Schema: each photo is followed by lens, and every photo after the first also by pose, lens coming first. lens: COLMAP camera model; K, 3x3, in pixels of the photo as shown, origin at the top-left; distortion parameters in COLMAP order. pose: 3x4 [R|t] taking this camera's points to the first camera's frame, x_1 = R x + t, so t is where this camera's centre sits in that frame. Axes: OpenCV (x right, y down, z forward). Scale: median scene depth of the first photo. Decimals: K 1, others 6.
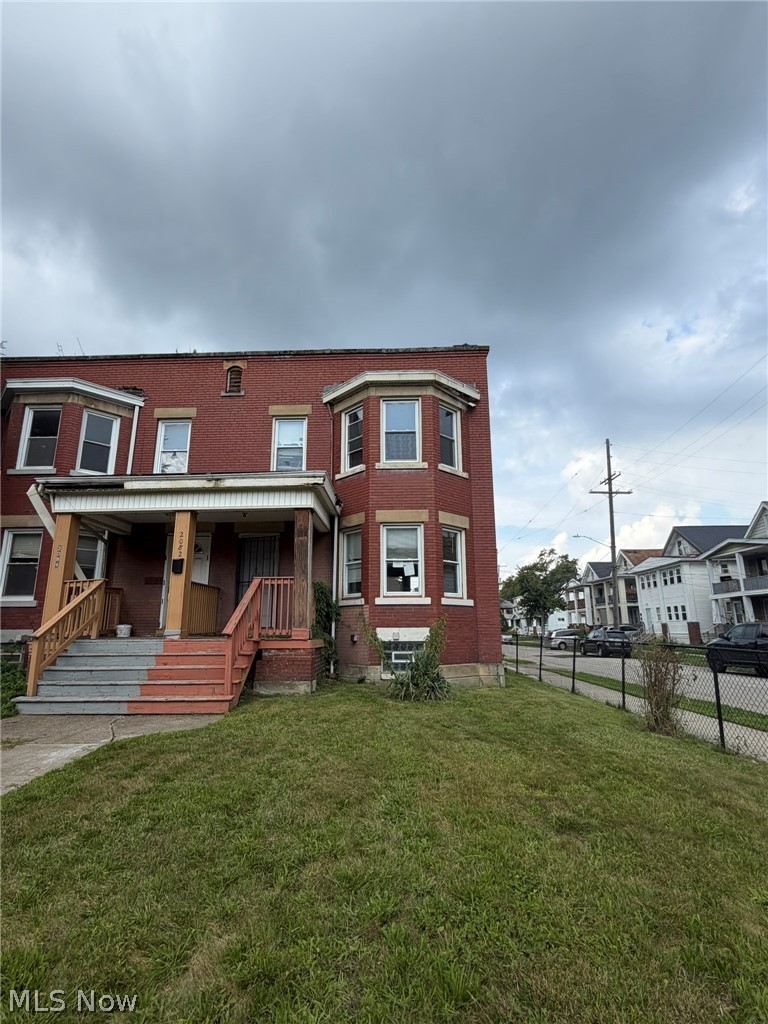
lens RADIAL K [[504.6, 0, 387.3], [0, 504.6, 518.4], [0, 0, 1]] dist [-0.003973, -0.000043]
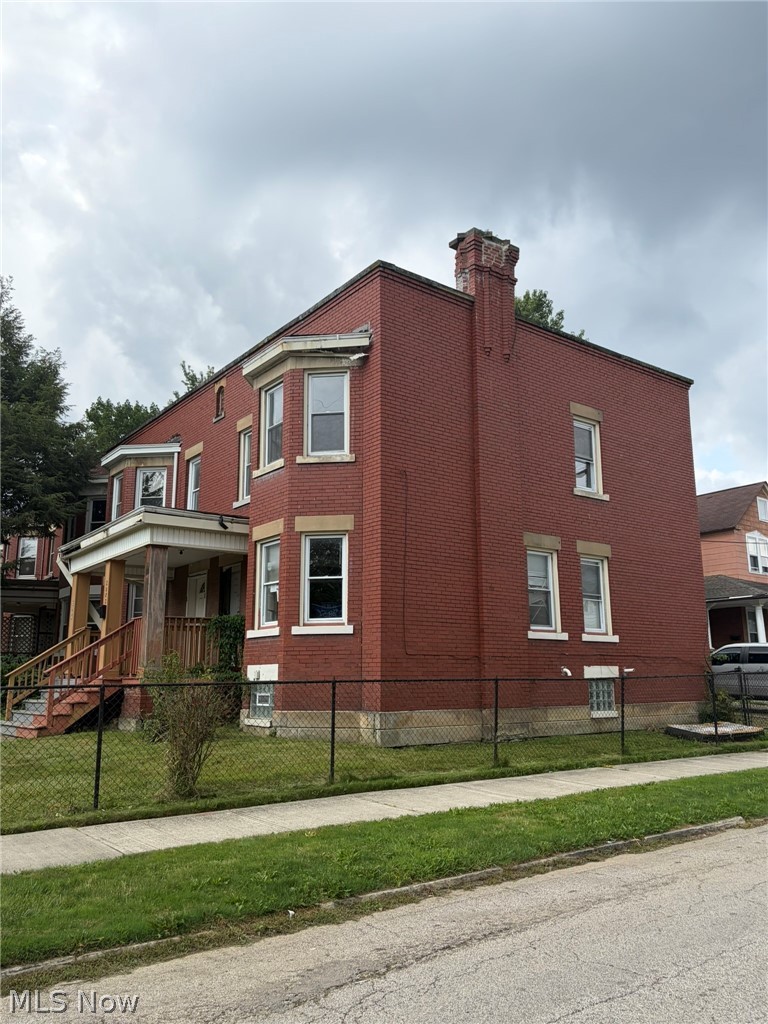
lens RADIAL K [[800.4, 0, 391.3], [0, 800.4, 507.8], [0, 0, 1]] dist [0.041805, -0.050602]
pose [[0.623190, -0.157562, -0.766035, 1.109923], [0.176000, 0.982625, -0.058931, 0.068615], [0.762010, -0.098097, 0.640092, 0.297632]]
